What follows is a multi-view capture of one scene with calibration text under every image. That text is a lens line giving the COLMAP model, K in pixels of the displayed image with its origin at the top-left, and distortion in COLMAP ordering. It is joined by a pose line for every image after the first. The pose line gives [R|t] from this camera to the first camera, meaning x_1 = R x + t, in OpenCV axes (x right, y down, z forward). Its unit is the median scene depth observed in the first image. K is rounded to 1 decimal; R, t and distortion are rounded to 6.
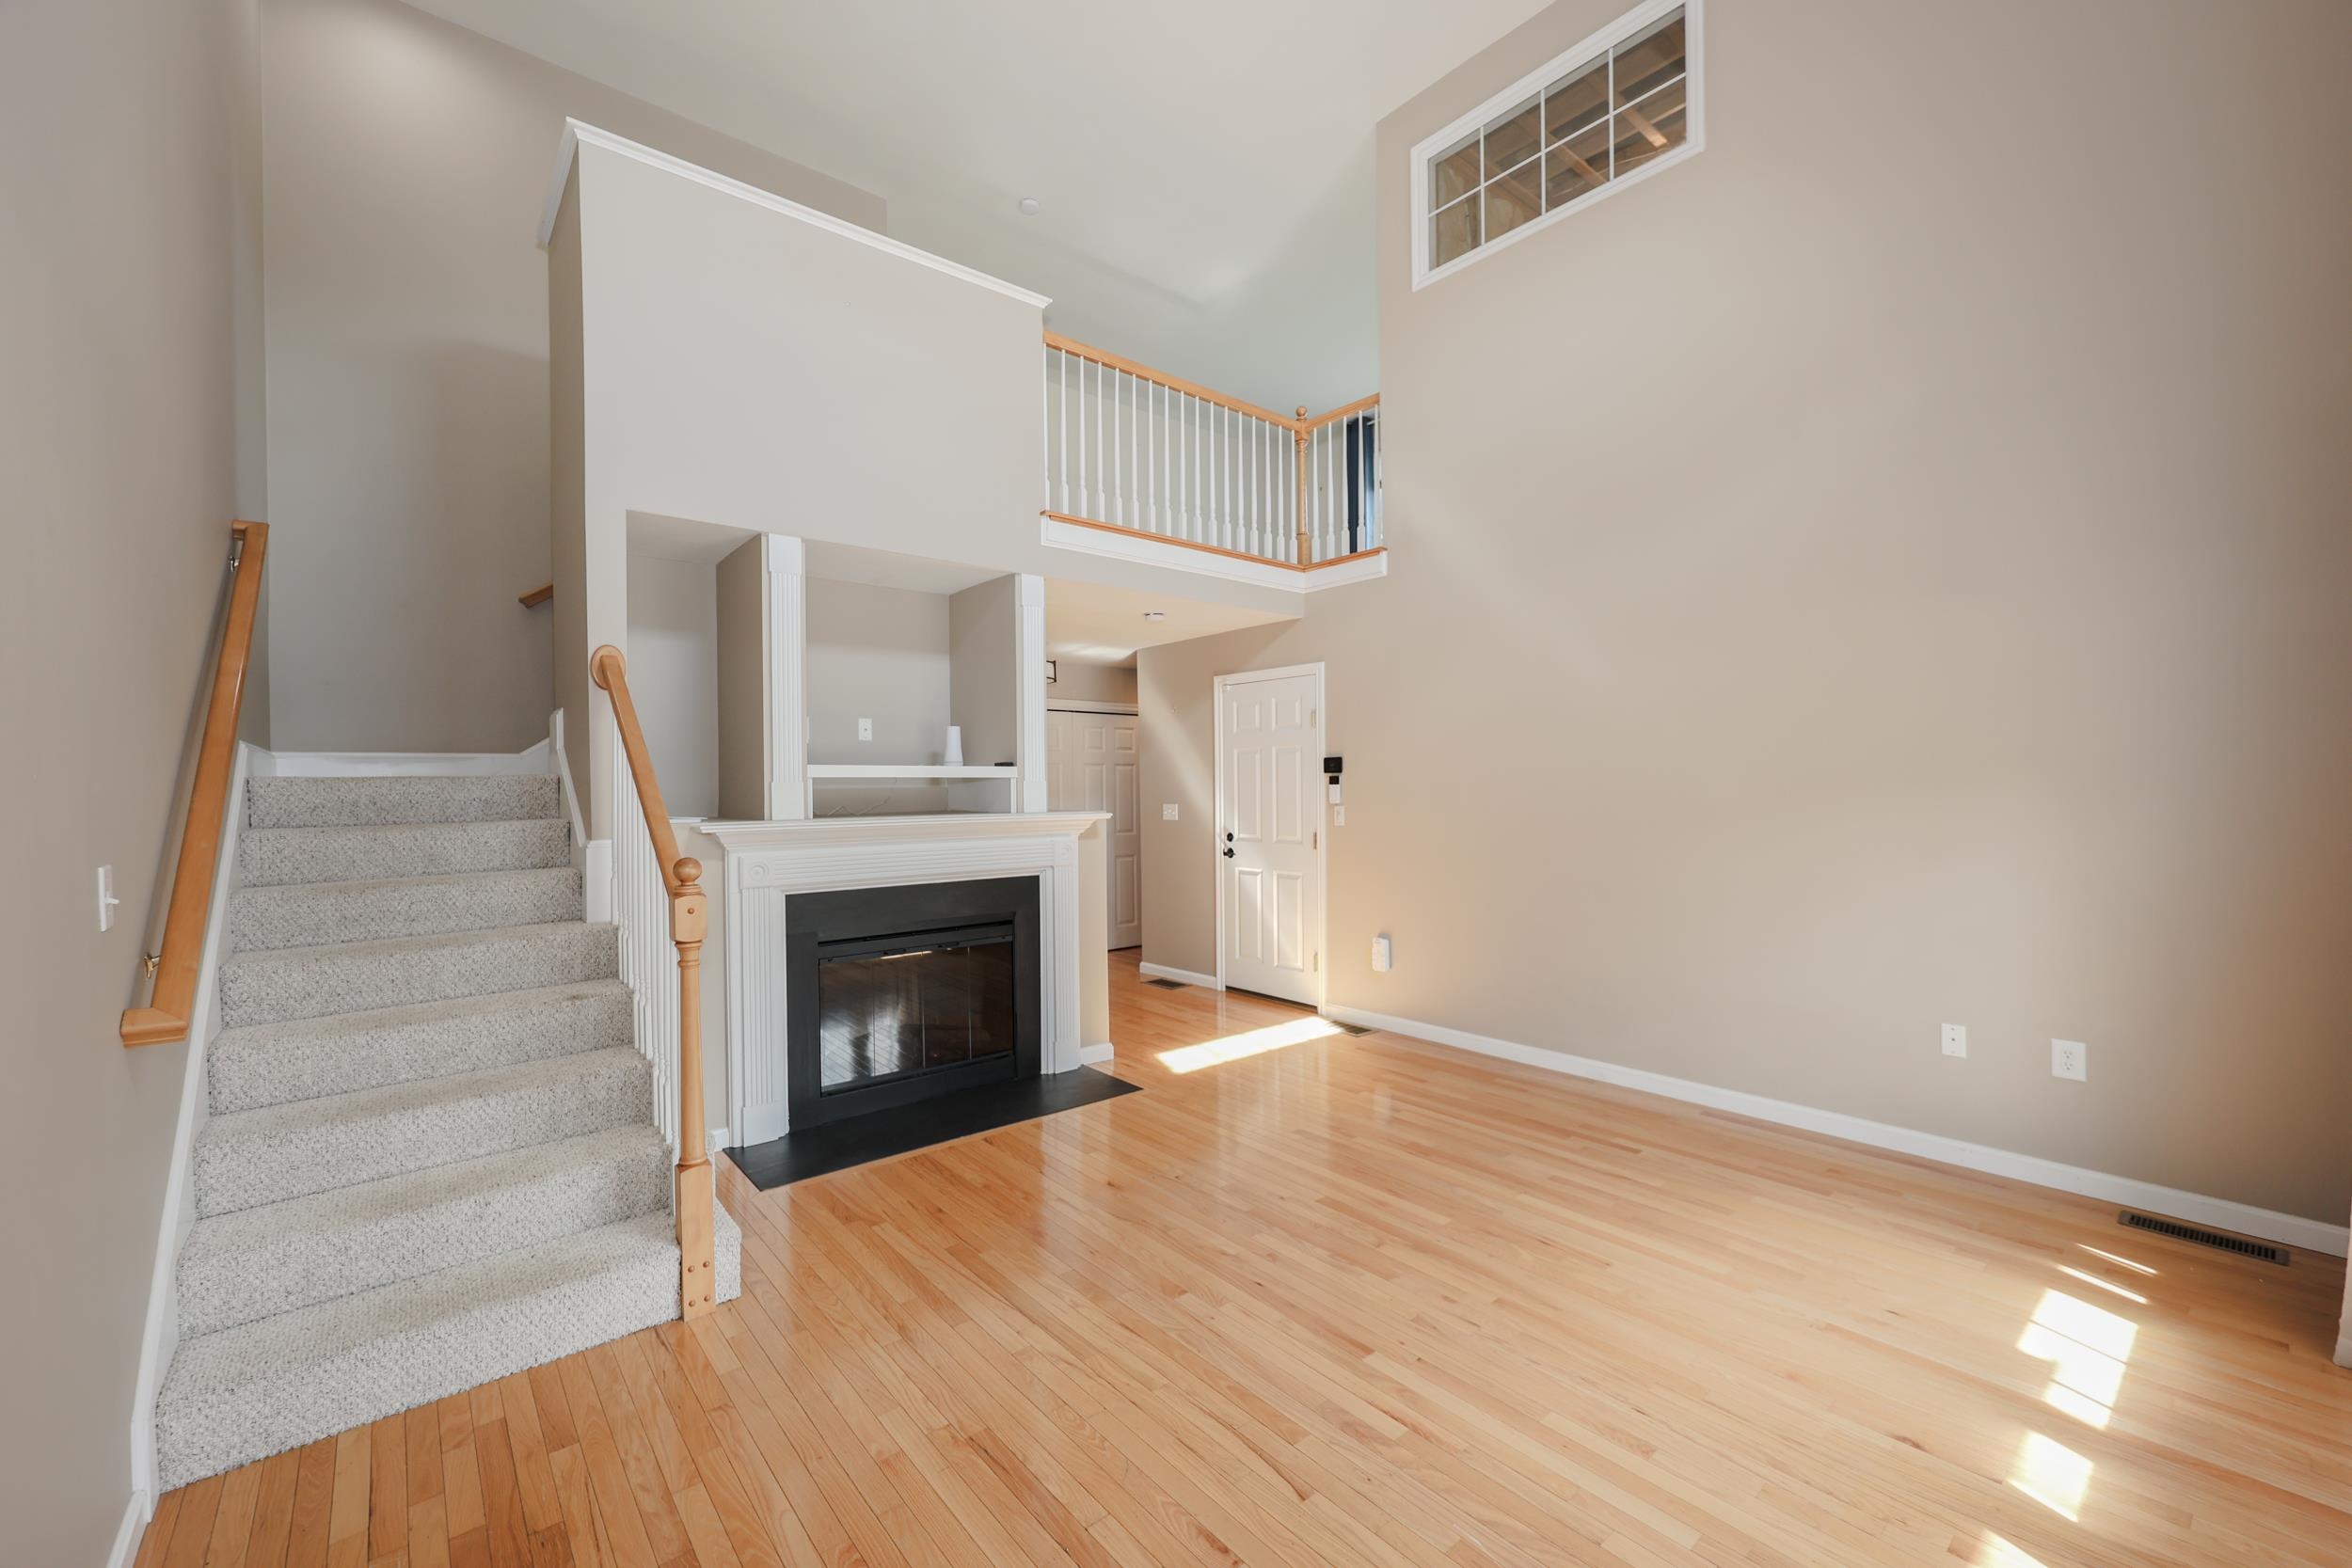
lens RADIAL K [[957.0, 0, 1174.8], [0, 957.0, 795.7], [0, 0, 1]] dist [0.001328, 0.000279]
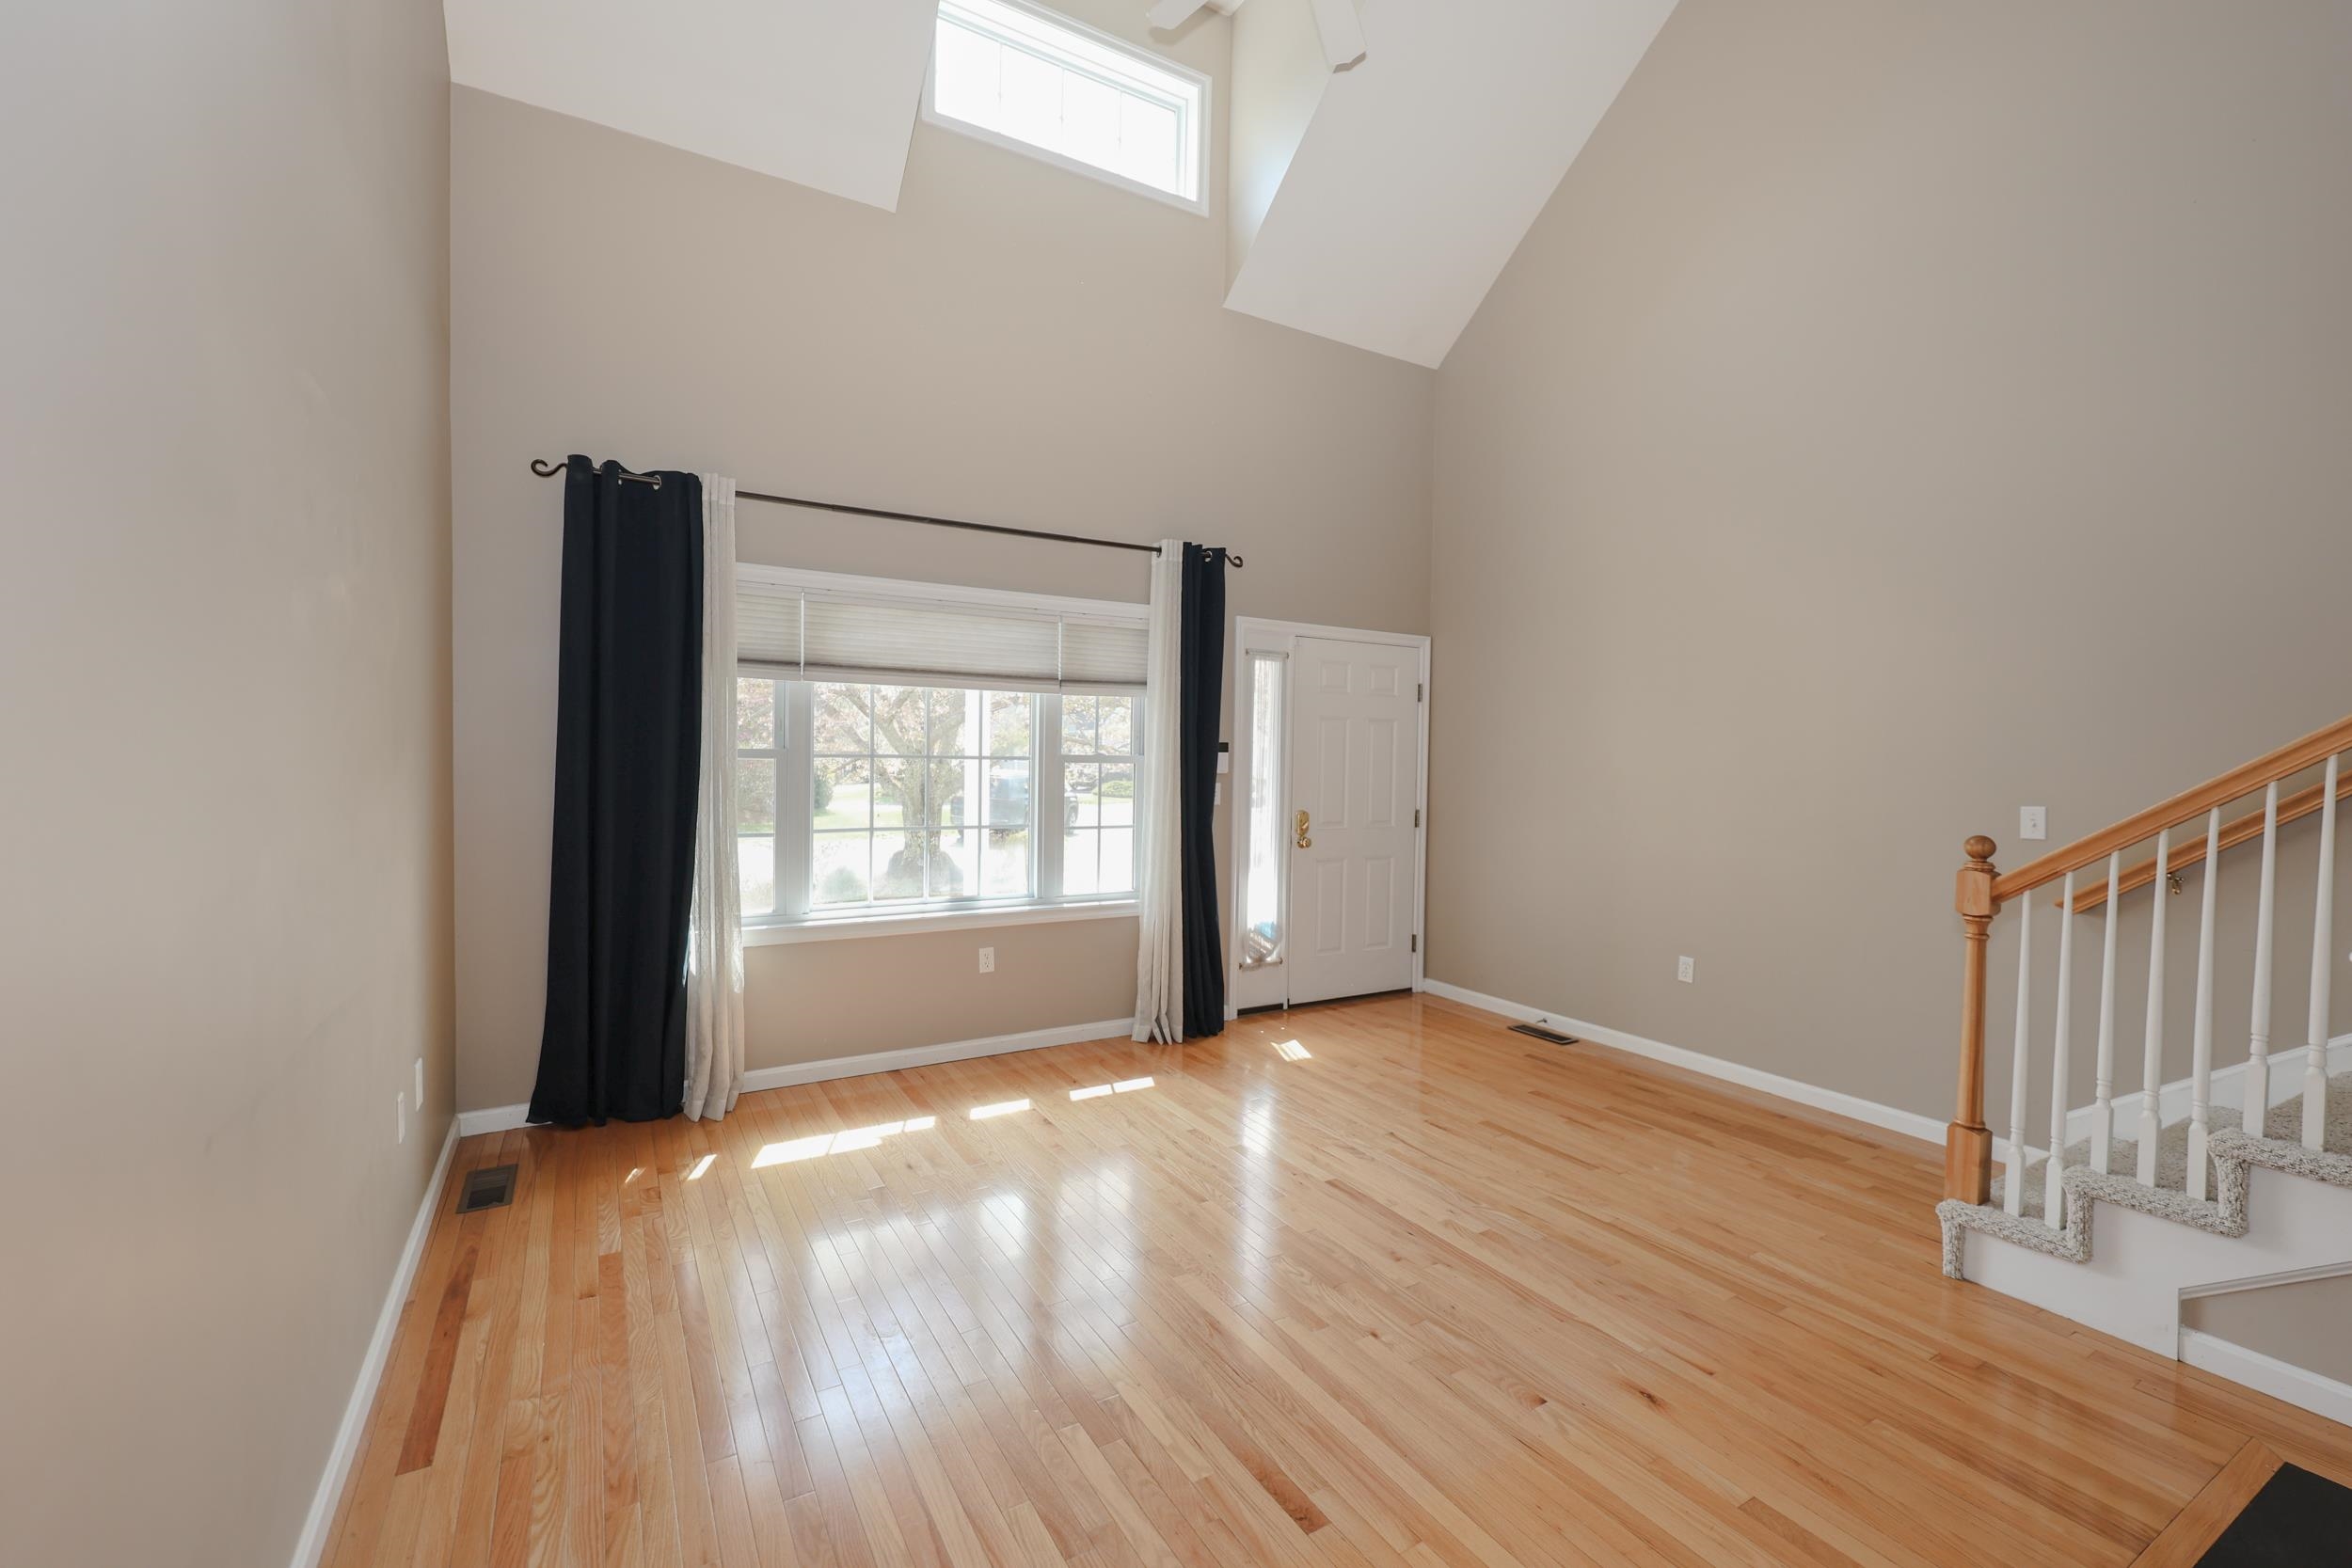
lens RADIAL K [[982.7, 0, 1175.7], [0, 982.7, 772.6], [0, 0, 1]] dist [0.001539, 0.000117]
pose [[-0.986505, -0.008010, 0.163534, 0.134308], [-0.003304, 0.999573, 0.029029, -0.023143], [-0.163696, 0.028097, -0.986111, 1.645039]]
